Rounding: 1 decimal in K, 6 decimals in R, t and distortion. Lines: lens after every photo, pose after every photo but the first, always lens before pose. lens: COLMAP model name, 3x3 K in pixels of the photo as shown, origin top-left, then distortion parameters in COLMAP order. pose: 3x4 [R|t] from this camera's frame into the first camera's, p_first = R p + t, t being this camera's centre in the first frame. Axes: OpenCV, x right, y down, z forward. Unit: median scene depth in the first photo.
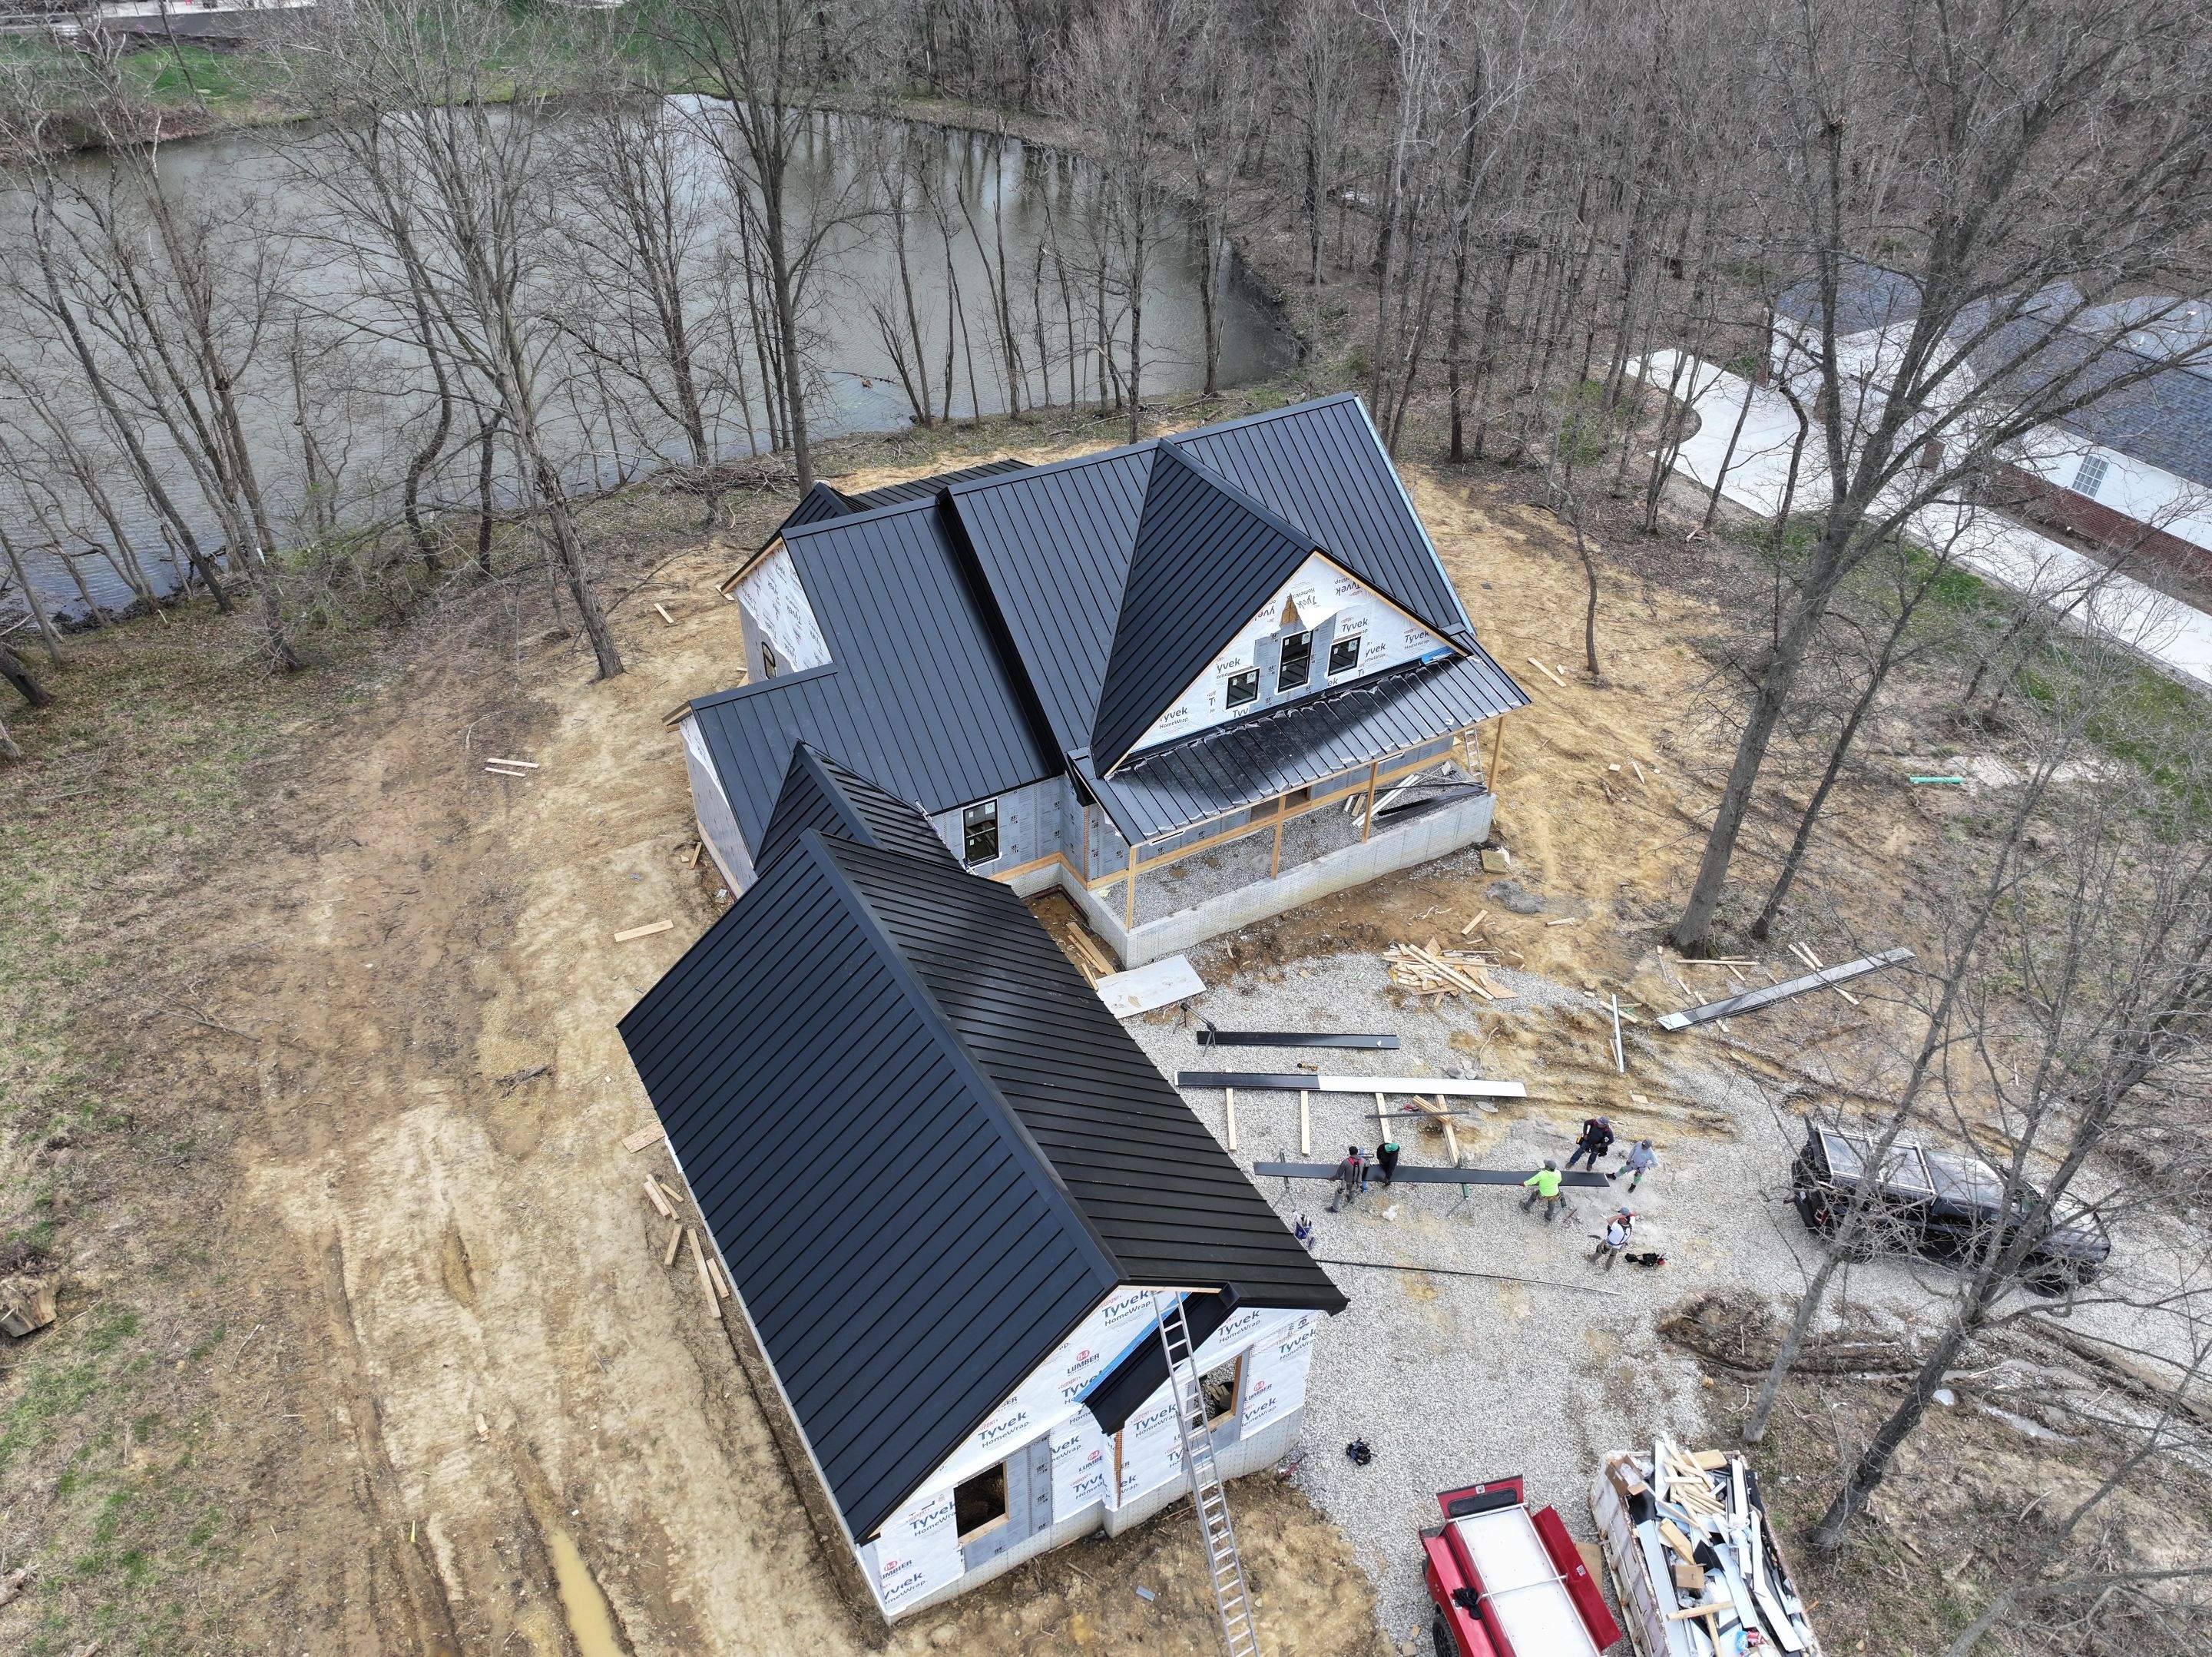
lens RADIAL K [[1551.1, 0, 1111.5], [0, 1551.1, 821.8], [0, 0, 1]] dist [-0.005486, 0.021235]
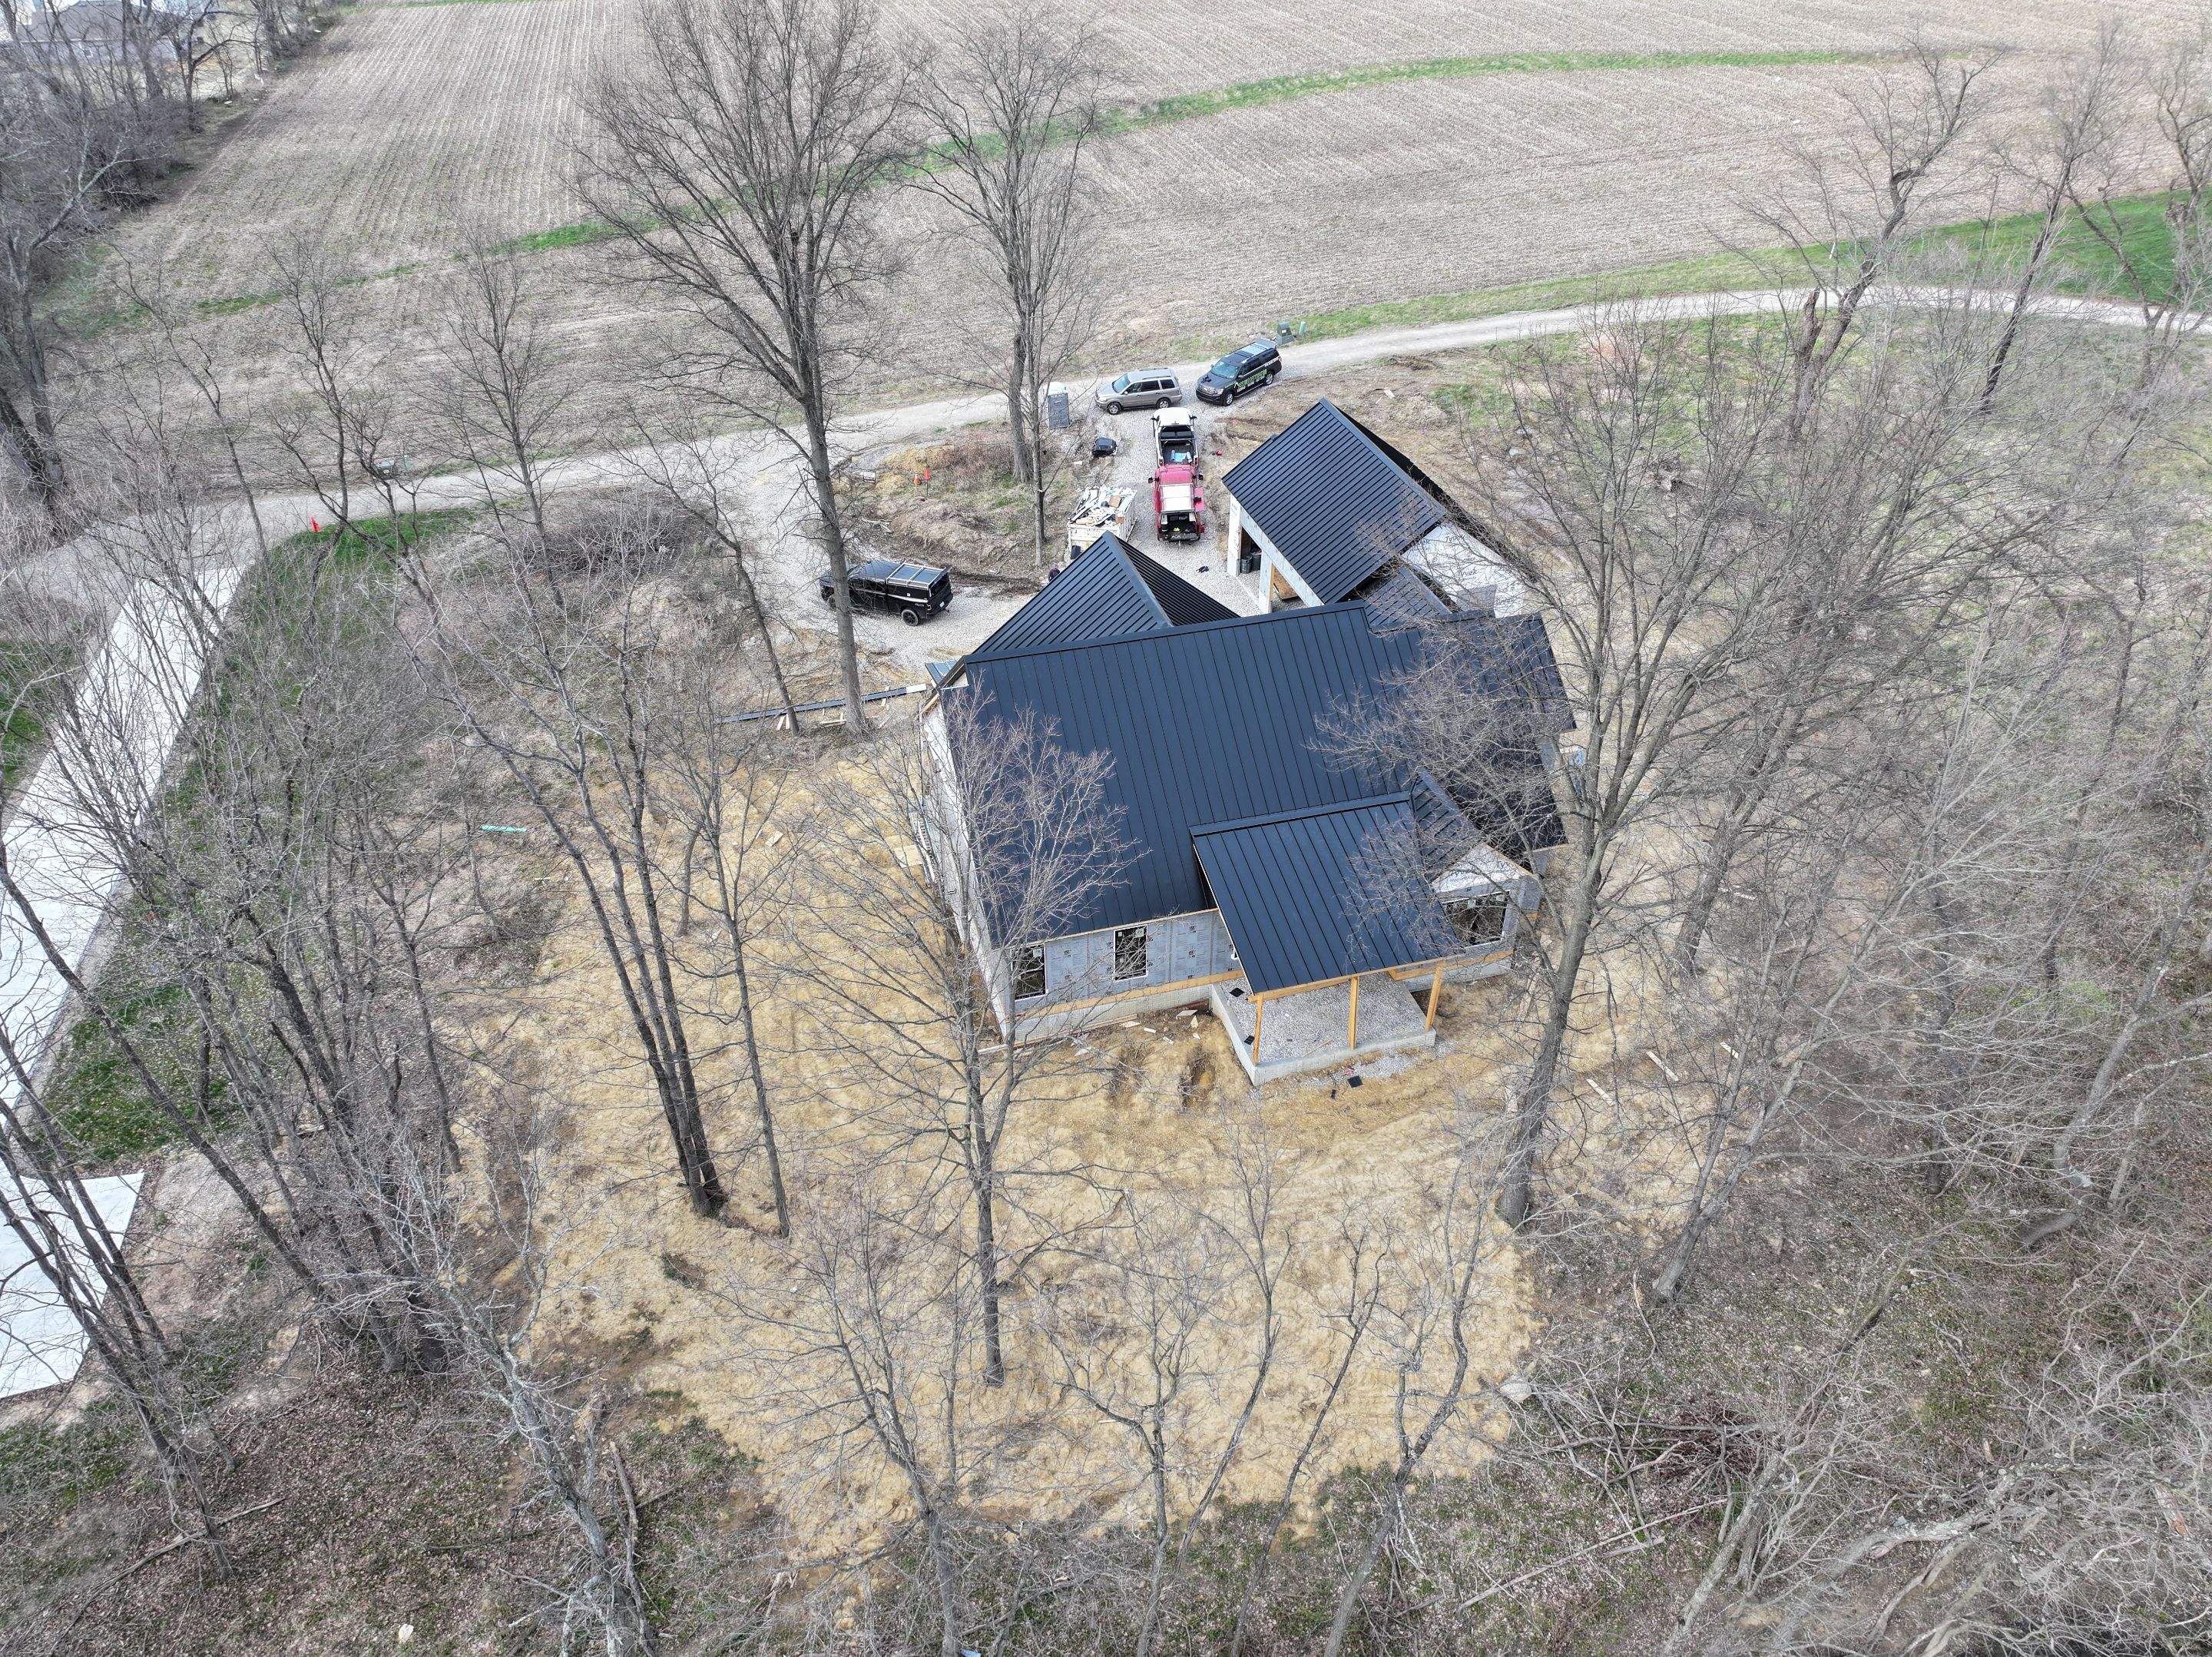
lens RADIAL K [[1551.1, 0, 1124.4], [0, 1551.1, 836.3], [0, 0, 1]] dist [-0.005486, 0.021235]
pose [[-0.969498, -0.158155, 0.187242, -0.183298], [0.137952, 0.279342, 0.950230, -1.364541], [-0.202588, 0.947077, -0.249004, 1.521920]]
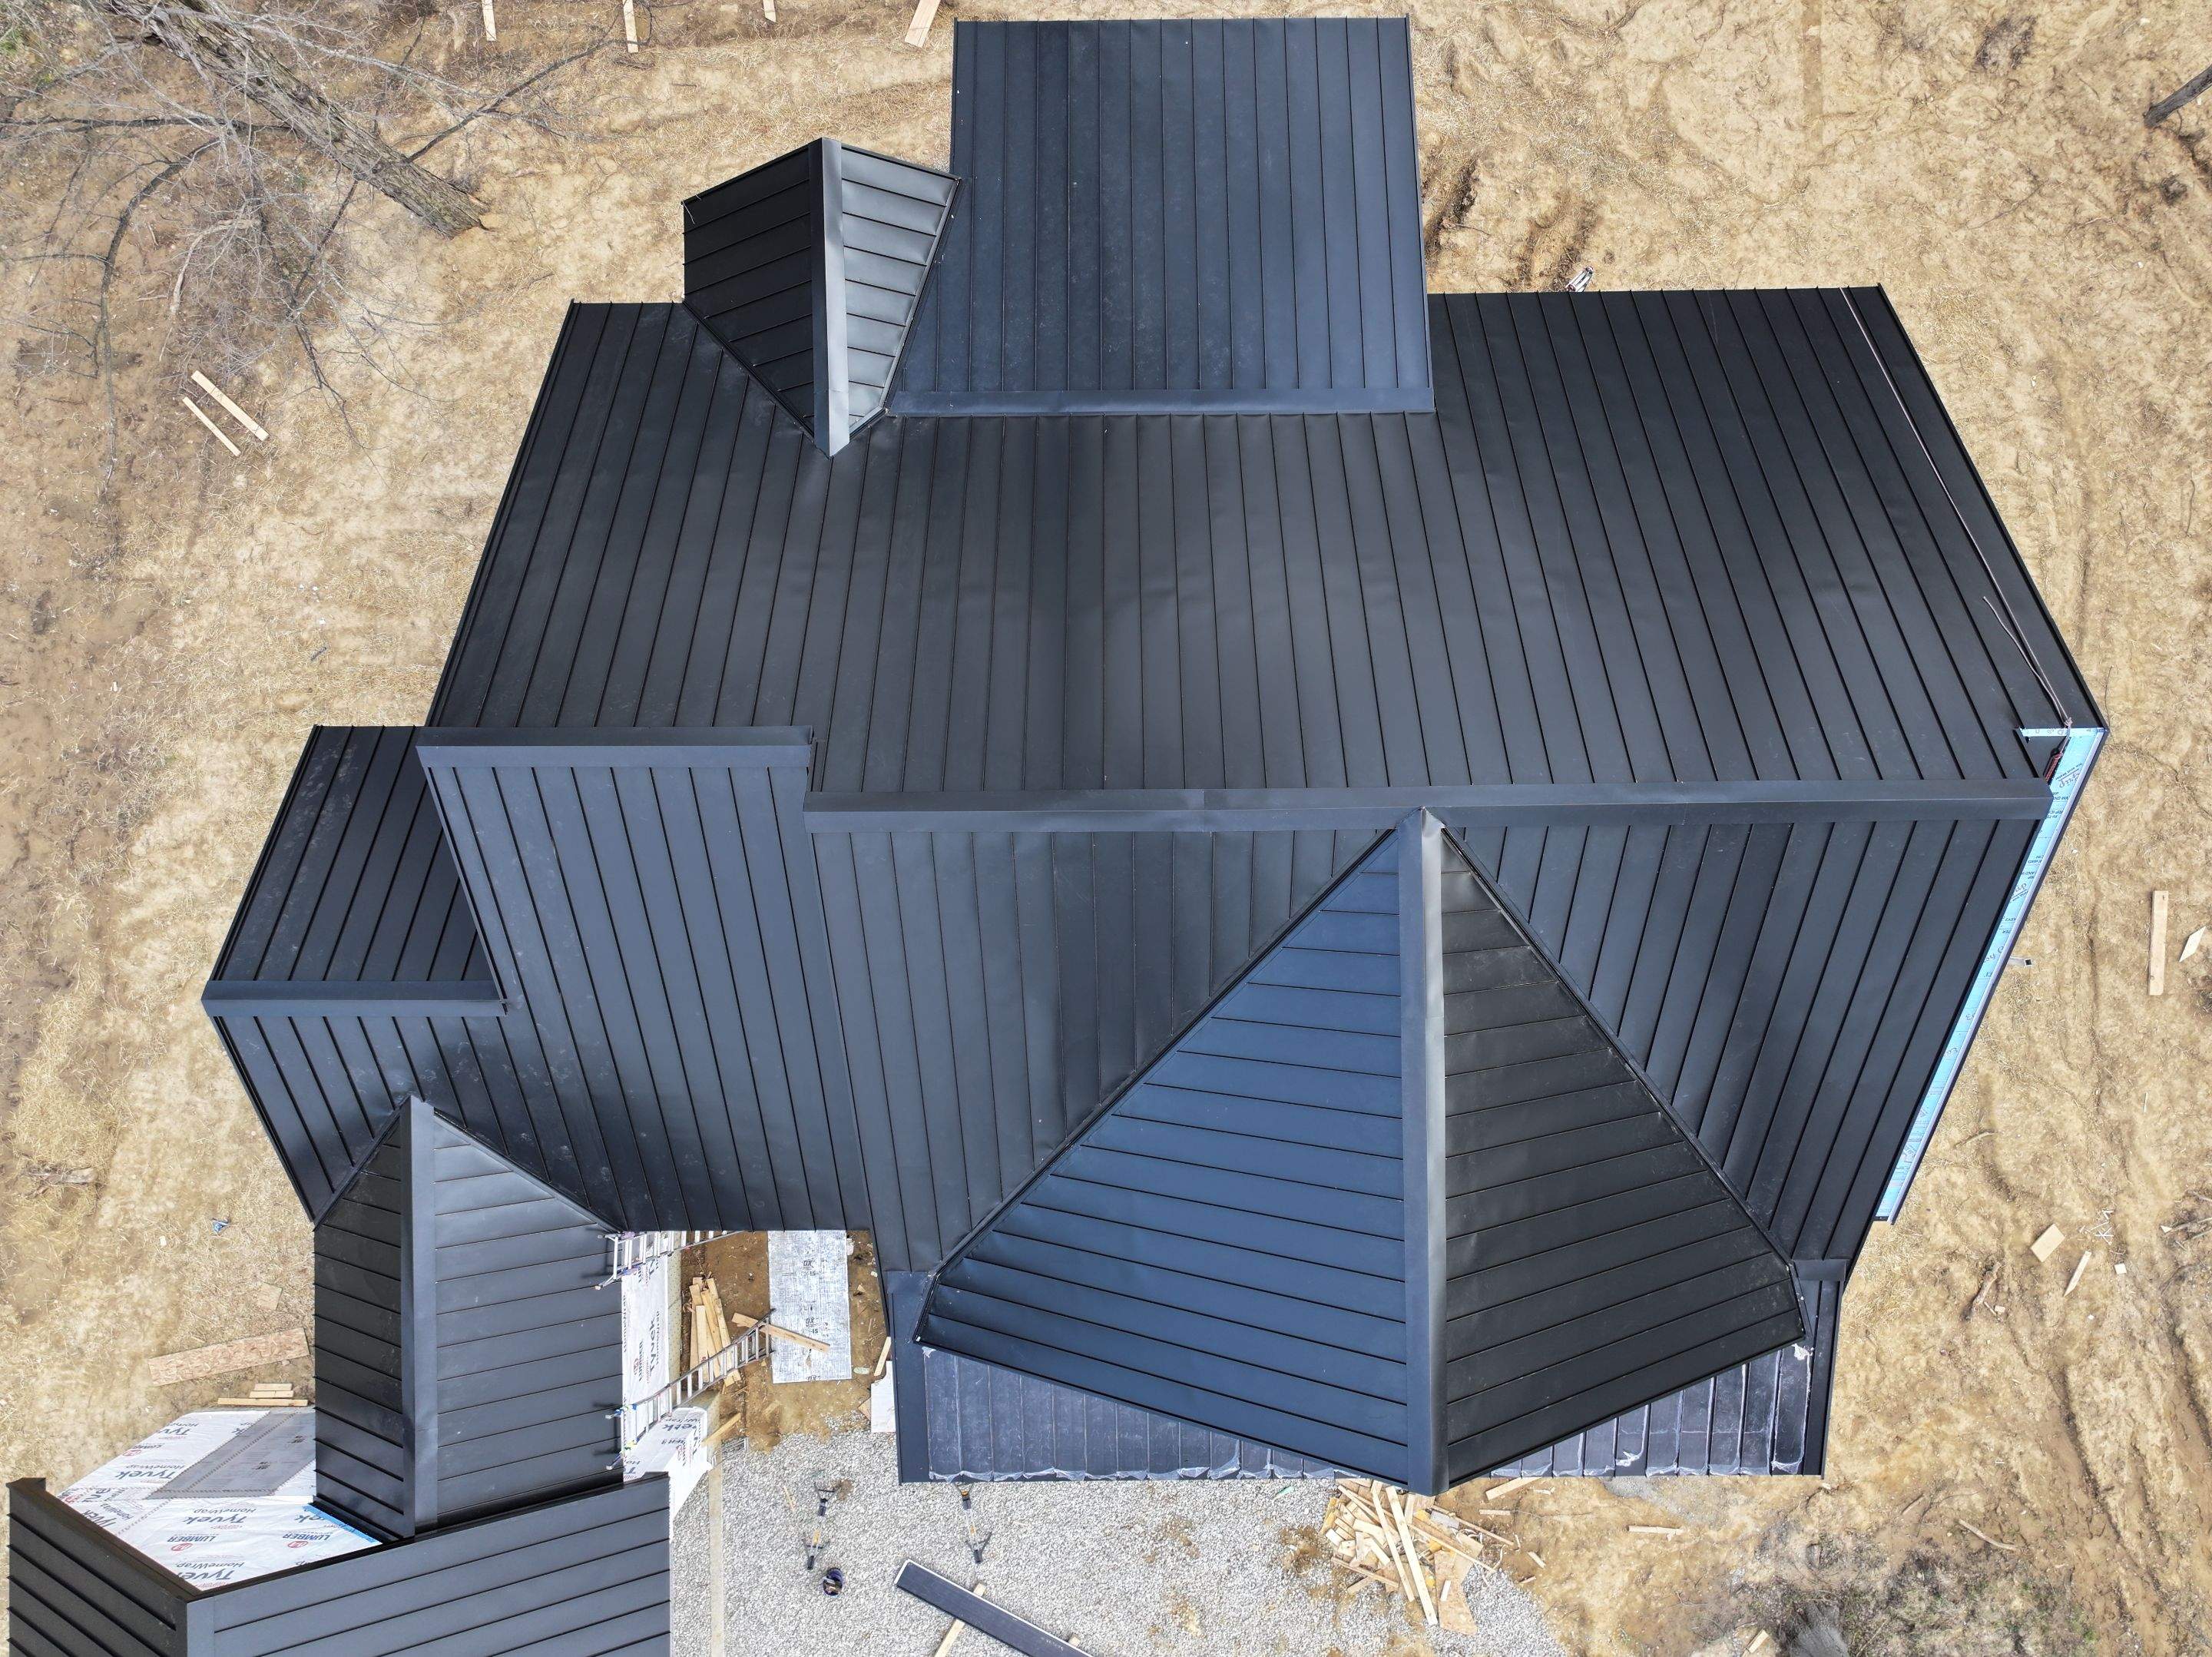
lens RADIAL K [[1551.1, 0, 1117.0], [0, 1551.1, 812.0], [0, 0, 1]] dist [-0.005486, 0.021235]
pose [[0.867089, 0.497371, -0.027909, -0.023130], [-0.289448, 0.548620, 0.784370, -0.556082], [0.405434, -0.672040, 0.619665, 0.778257]]
